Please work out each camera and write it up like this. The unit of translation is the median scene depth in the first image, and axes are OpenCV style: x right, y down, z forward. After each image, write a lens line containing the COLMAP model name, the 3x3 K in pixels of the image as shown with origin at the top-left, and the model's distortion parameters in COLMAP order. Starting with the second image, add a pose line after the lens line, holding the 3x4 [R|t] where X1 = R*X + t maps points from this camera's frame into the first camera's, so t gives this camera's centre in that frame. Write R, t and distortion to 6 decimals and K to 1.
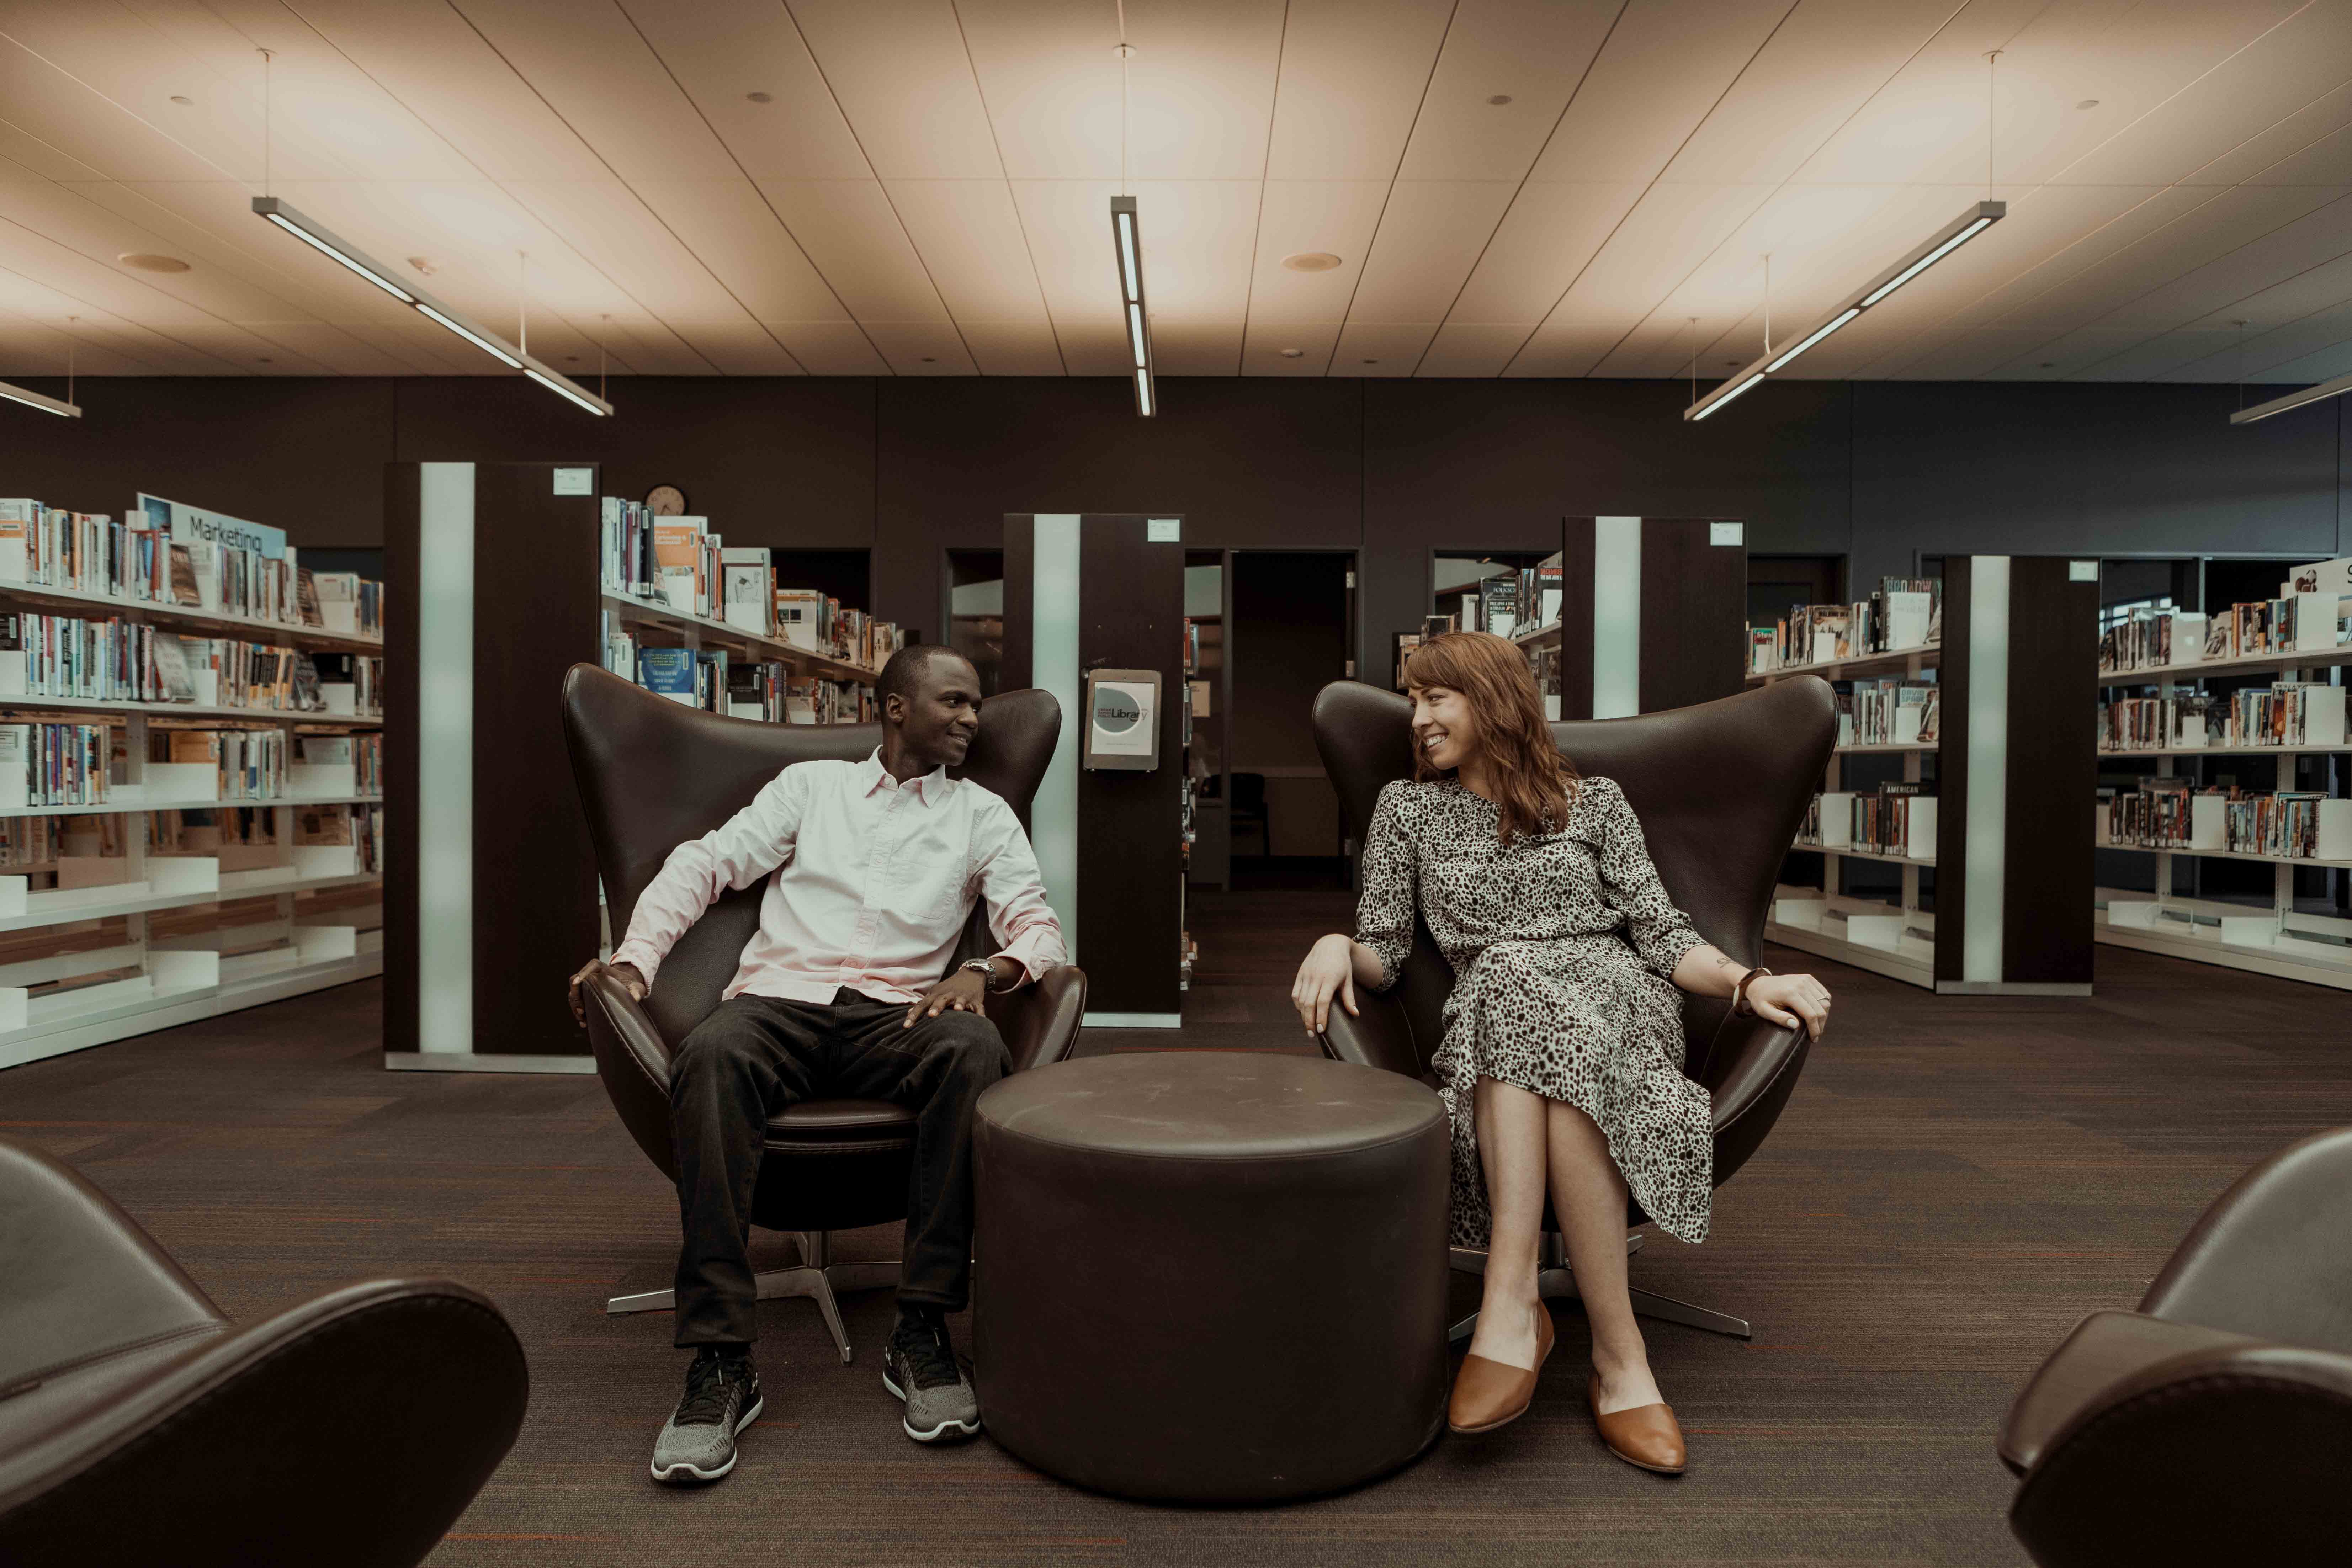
lens RADIAL K [[1658.9, 0, 1177.2], [0, 1658.9, 781.4], [0, 0, 1]] dist [0.008741, 0.005817]
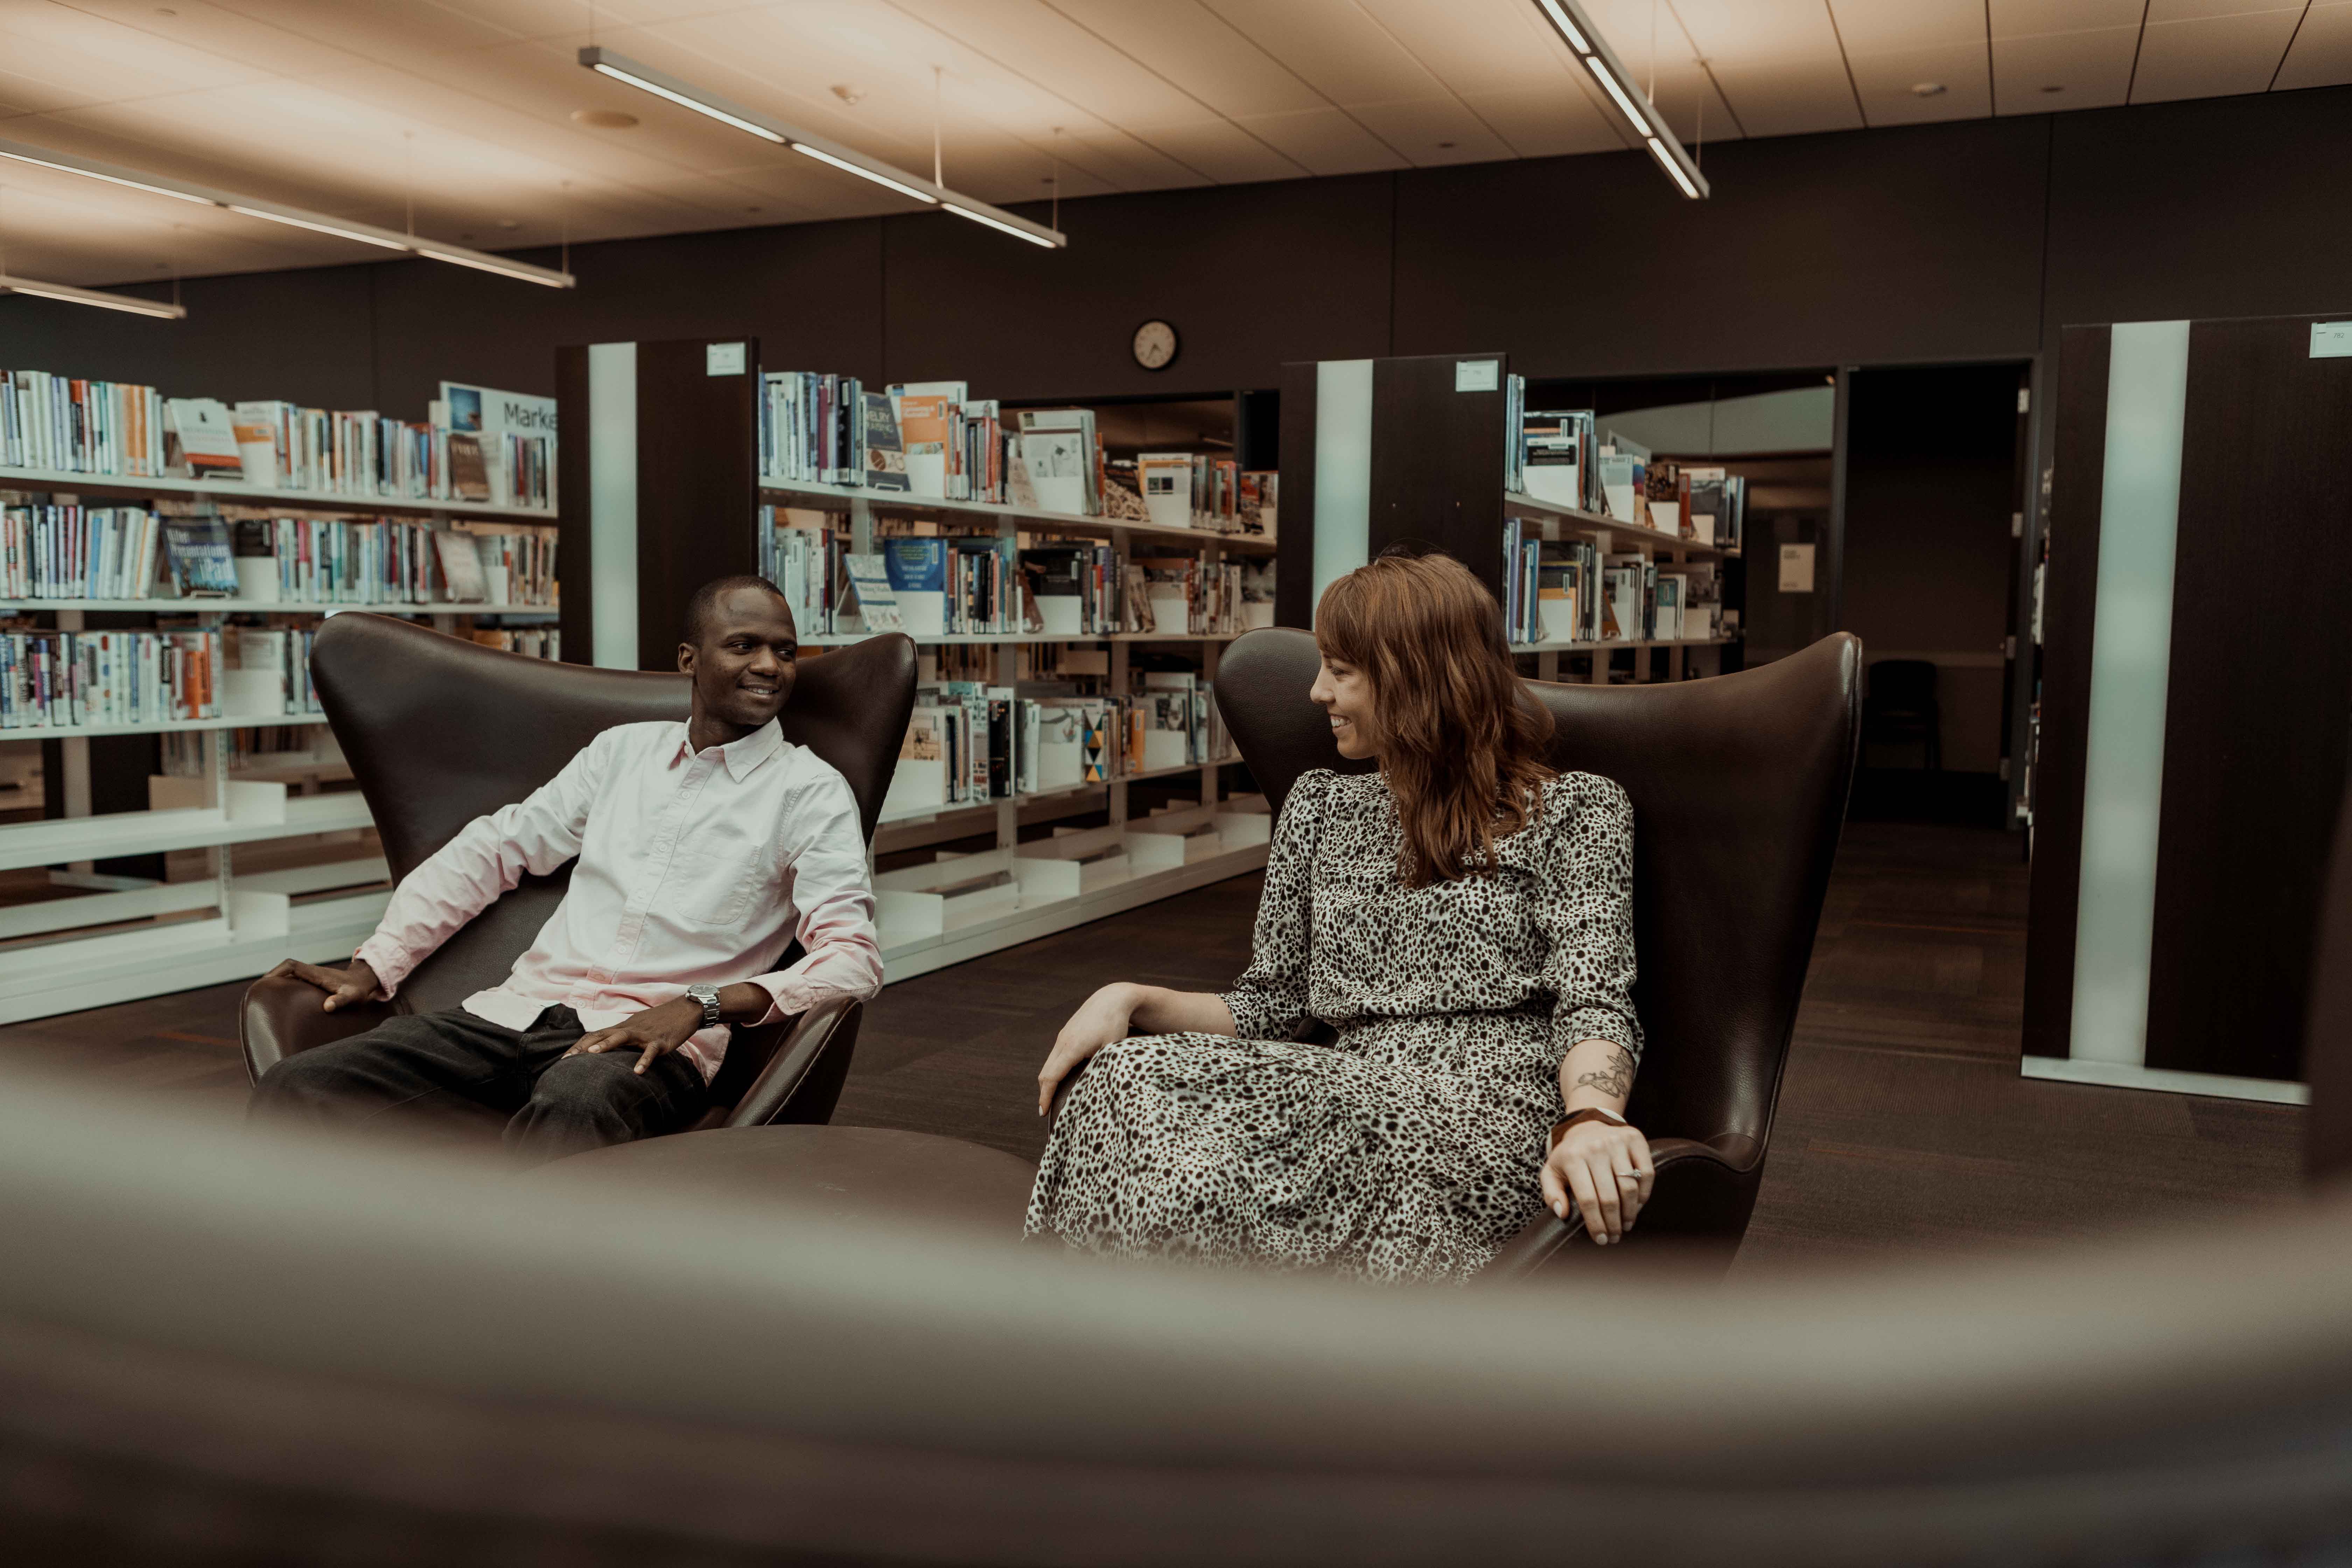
lens RADIAL K [[1980.7, 0, 1174.7], [0, 1980.7, 779.5], [0, 0, 1]] dist [0.019092, -0.006708]
pose [[0.922063, 0.034414, -0.385508, 0.233950], [-0.008087, 0.997535, 0.069706, -0.031119], [0.386956, -0.061155, 0.920068, 0.108171]]
